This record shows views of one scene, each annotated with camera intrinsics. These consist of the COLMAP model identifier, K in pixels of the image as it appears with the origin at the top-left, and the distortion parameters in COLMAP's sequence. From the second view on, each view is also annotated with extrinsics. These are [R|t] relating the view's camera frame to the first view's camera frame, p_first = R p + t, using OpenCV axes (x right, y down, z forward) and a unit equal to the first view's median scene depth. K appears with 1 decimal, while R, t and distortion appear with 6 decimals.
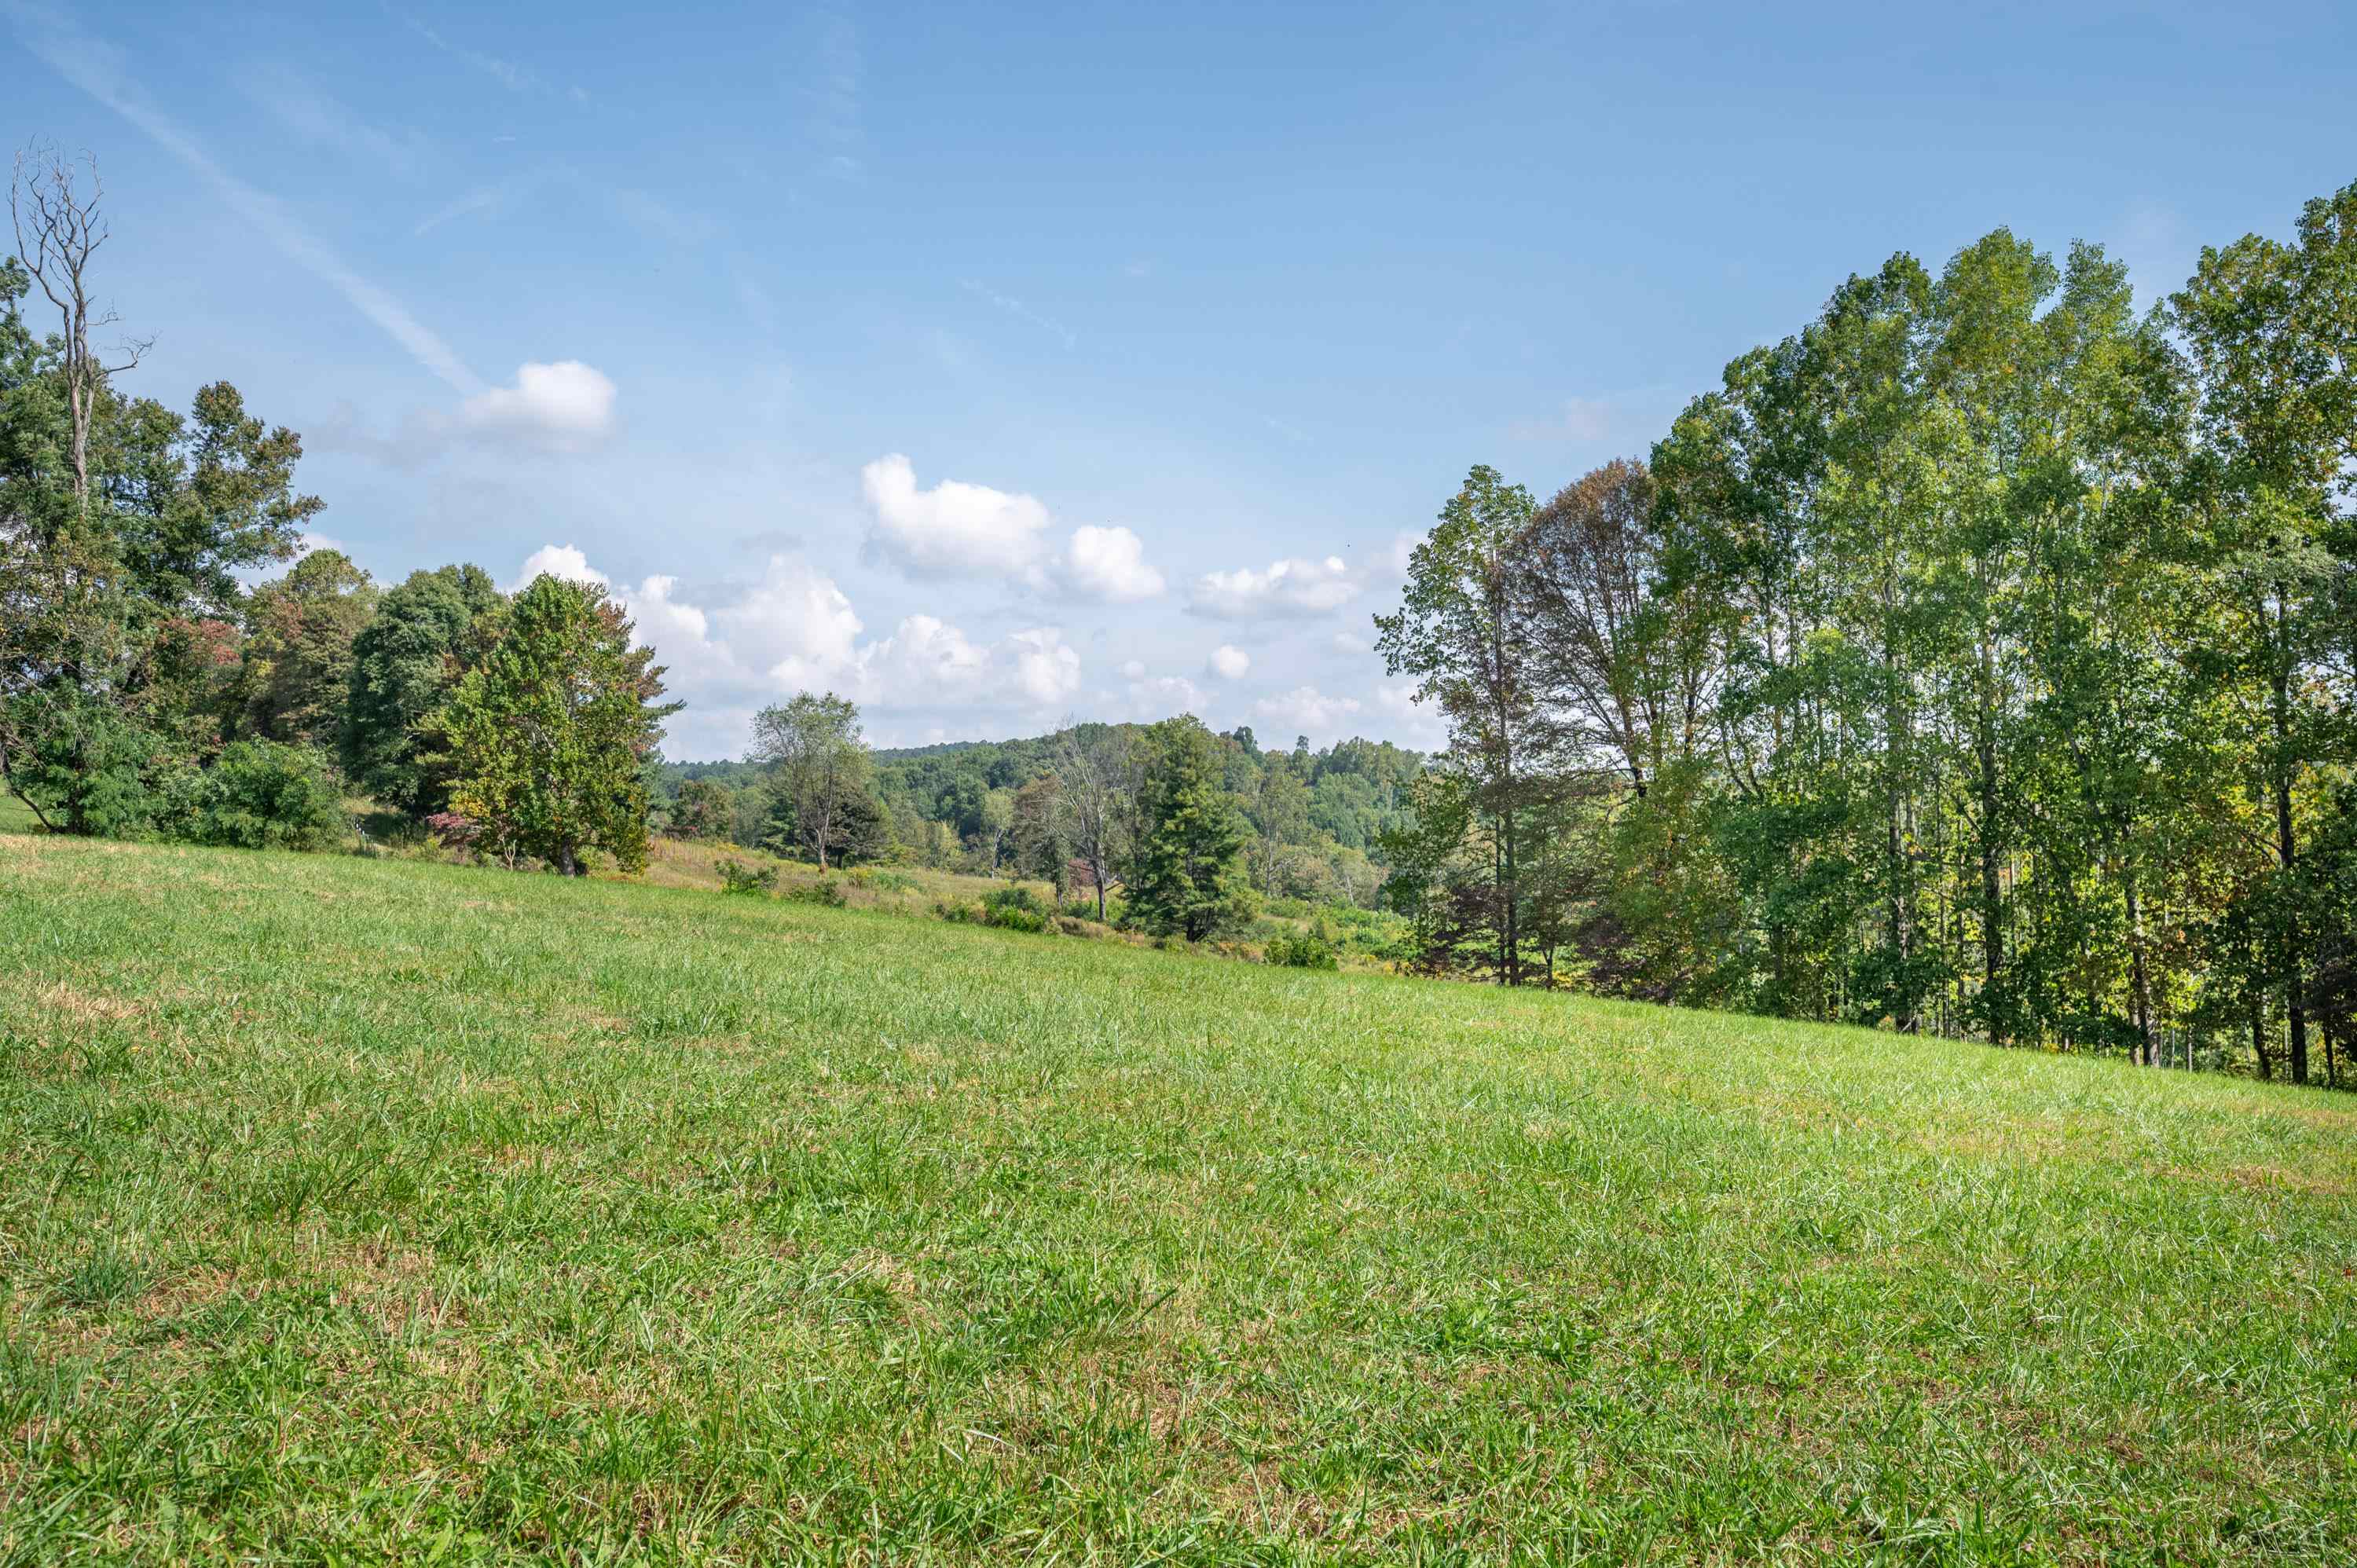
lens RADIAL K [[2061.1, 0, 1195.9], [0, 2061.1, 772.0], [0, 0, 1]] dist [-0.004063, 0.003759]
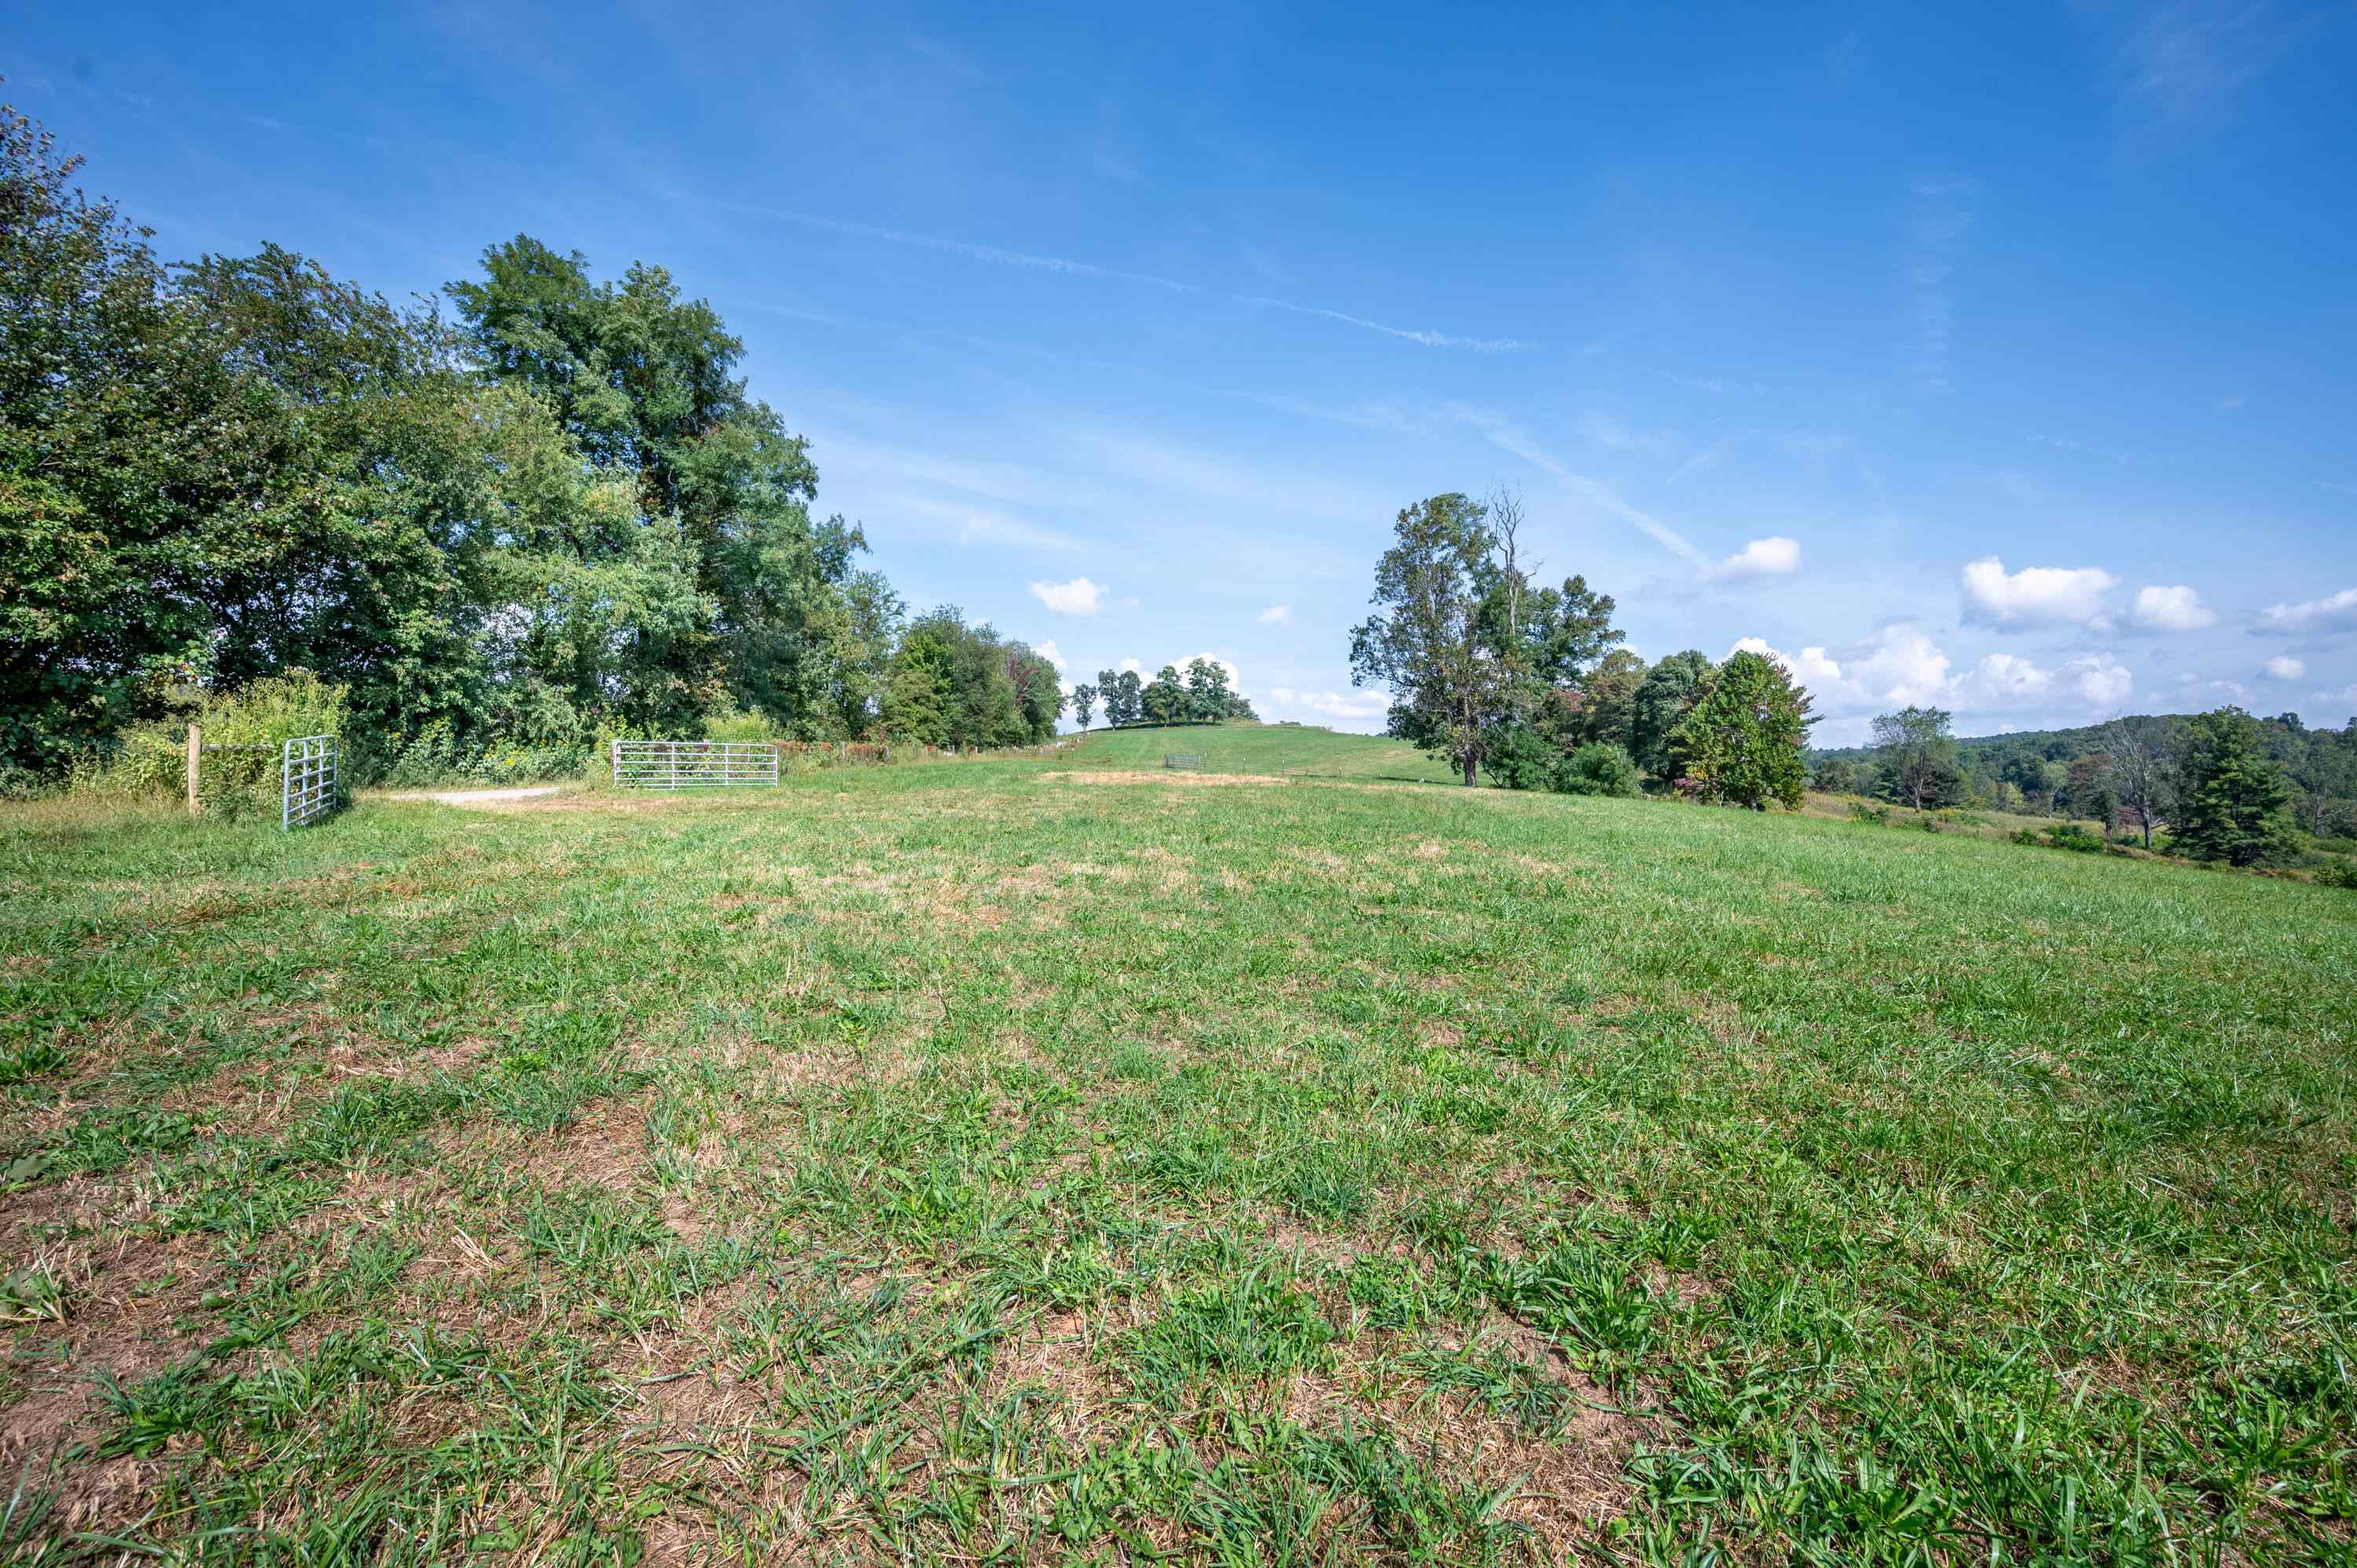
lens RADIAL K [[1000.2, 0, 1178.5], [0, 1000.2, 784.0], [0, 0, 1]] dist [-0.001377, 0.000040]
pose [[0.686045, -0.001218, -0.727558, -0.003188], [0.019447, 0.999672, 0.016664, 0.000125], [0.727299, -0.025581, 0.685843, -0.000929]]
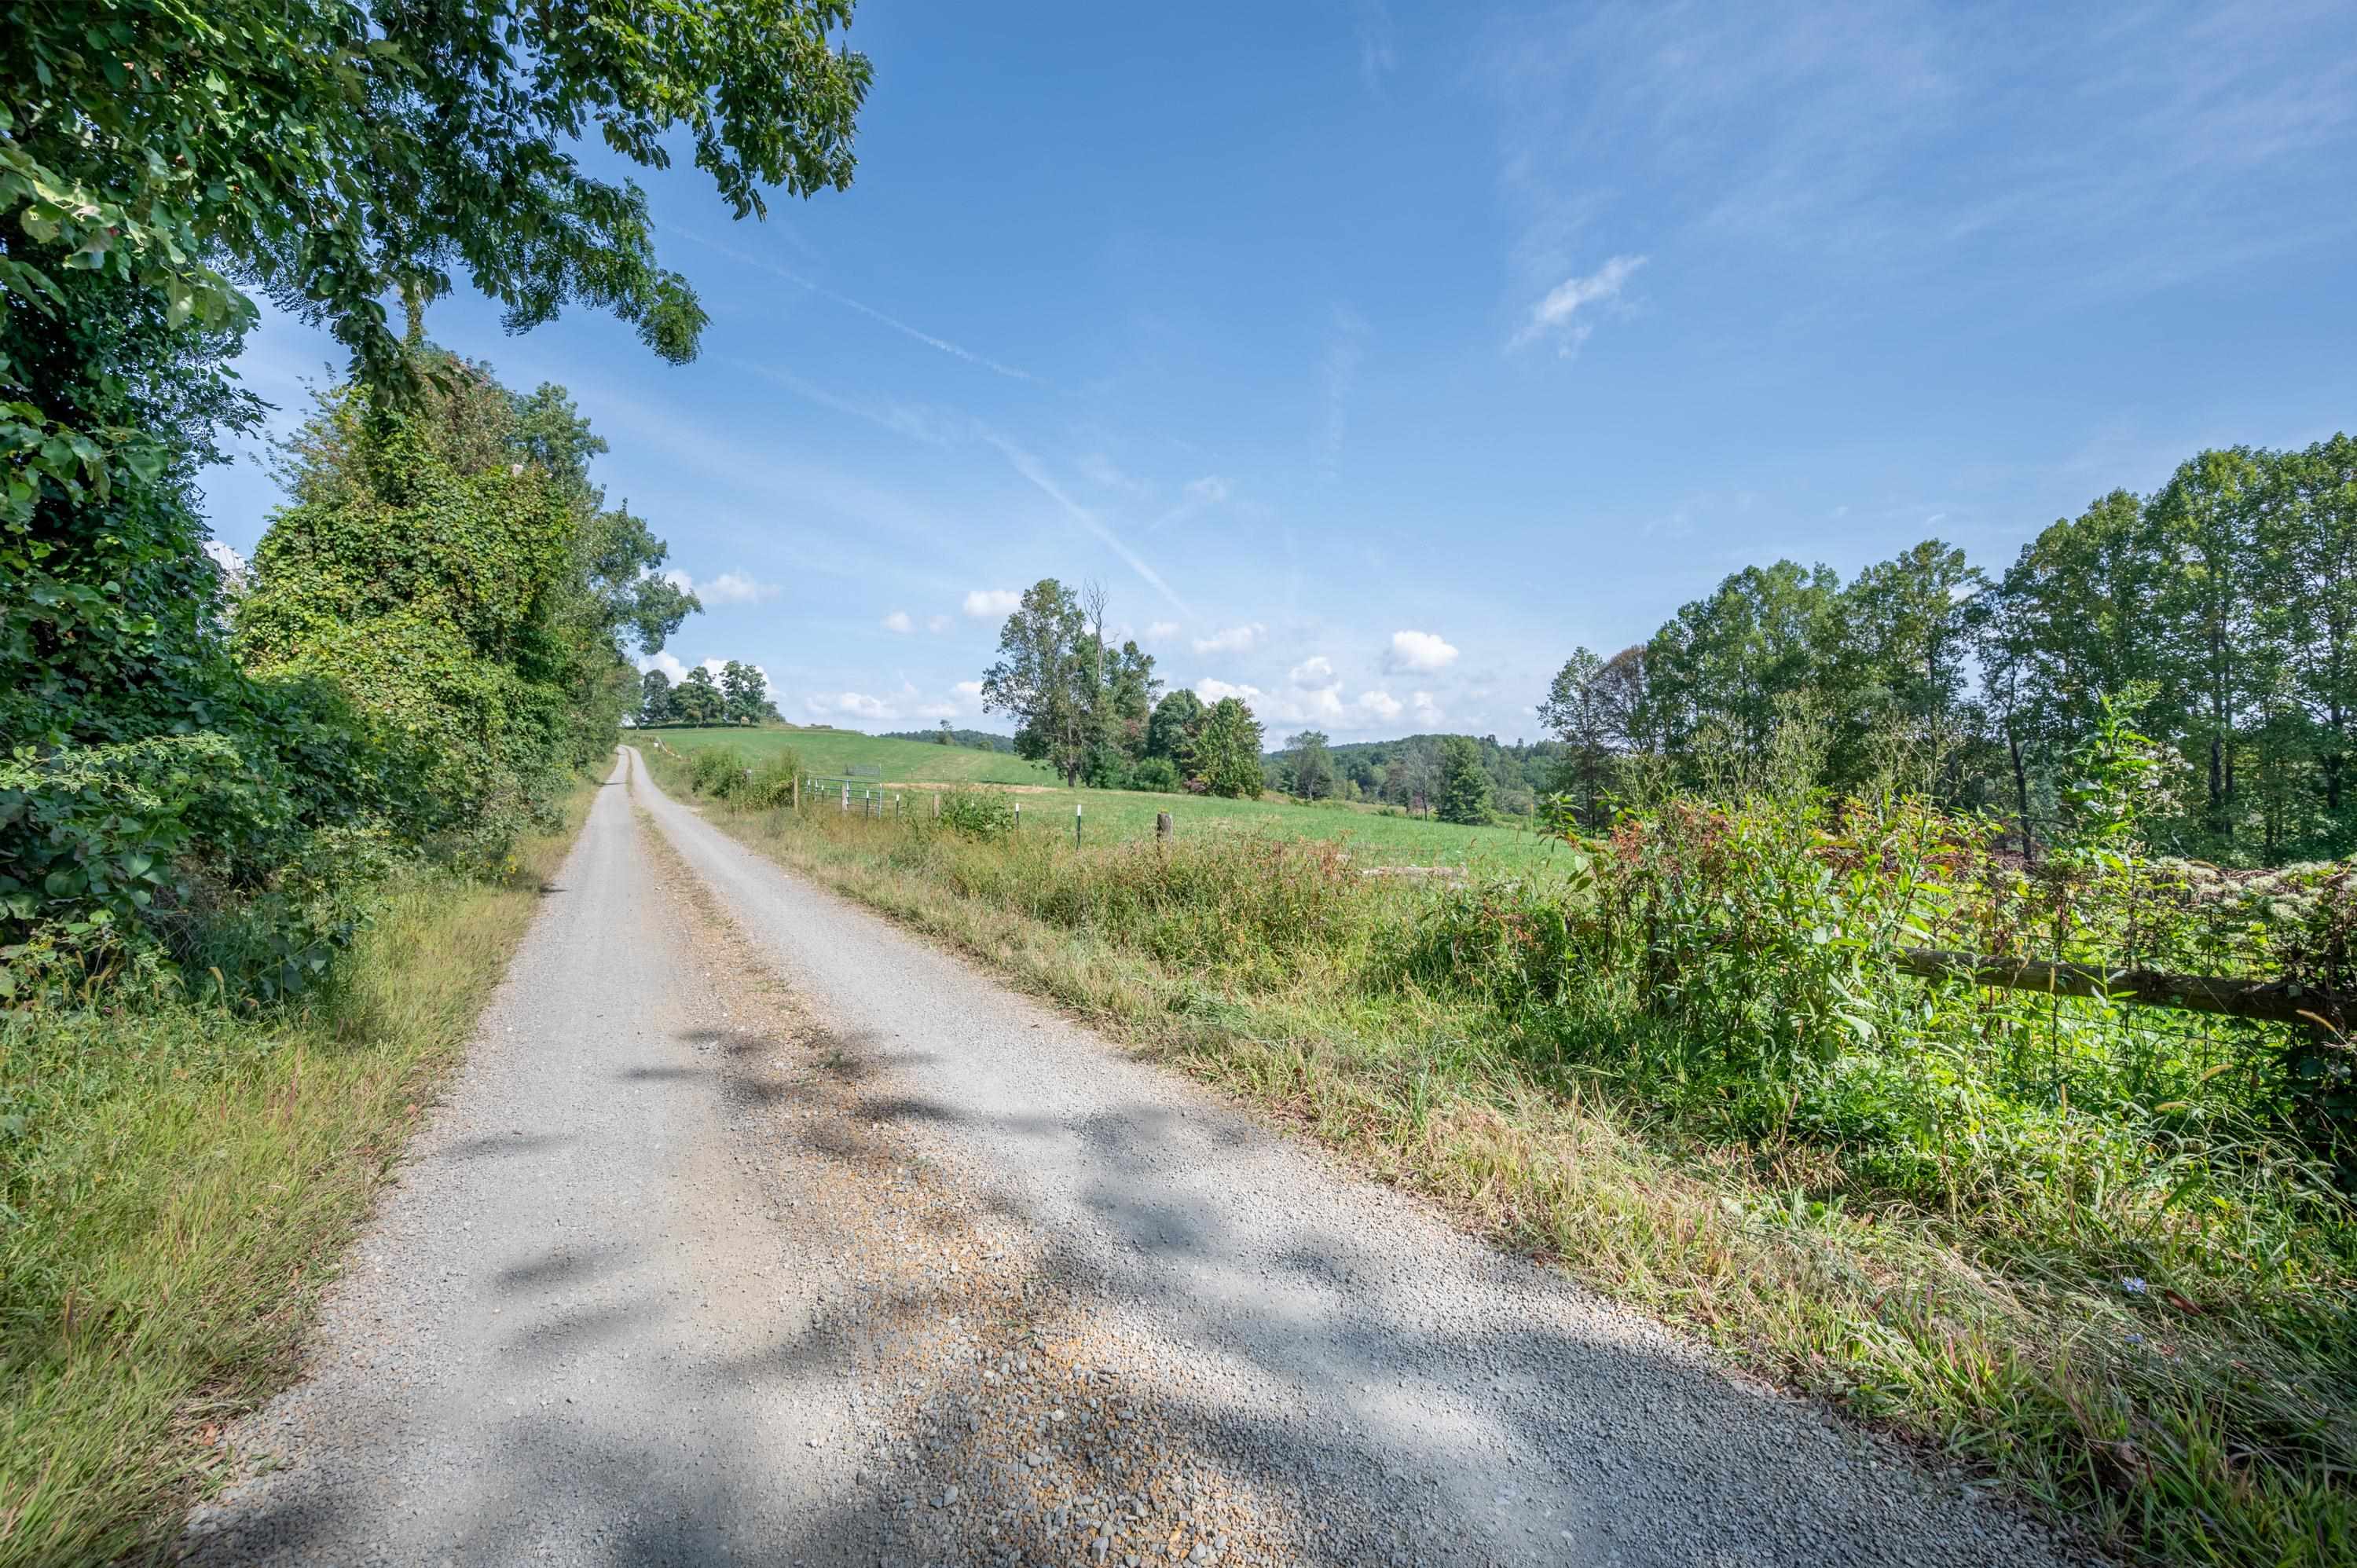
lens RADIAL K [[929.1, 0, 1182.5], [0, 929.1, 790.3], [0, 0, 1]] dist [-0.001032, -0.000114]
pose [[0.955854, -0.001868, -0.293836, 0.001796], [0.012396, 0.999346, 0.033971, -0.011693], [0.293580, -0.036114, 0.955252, -0.244169]]
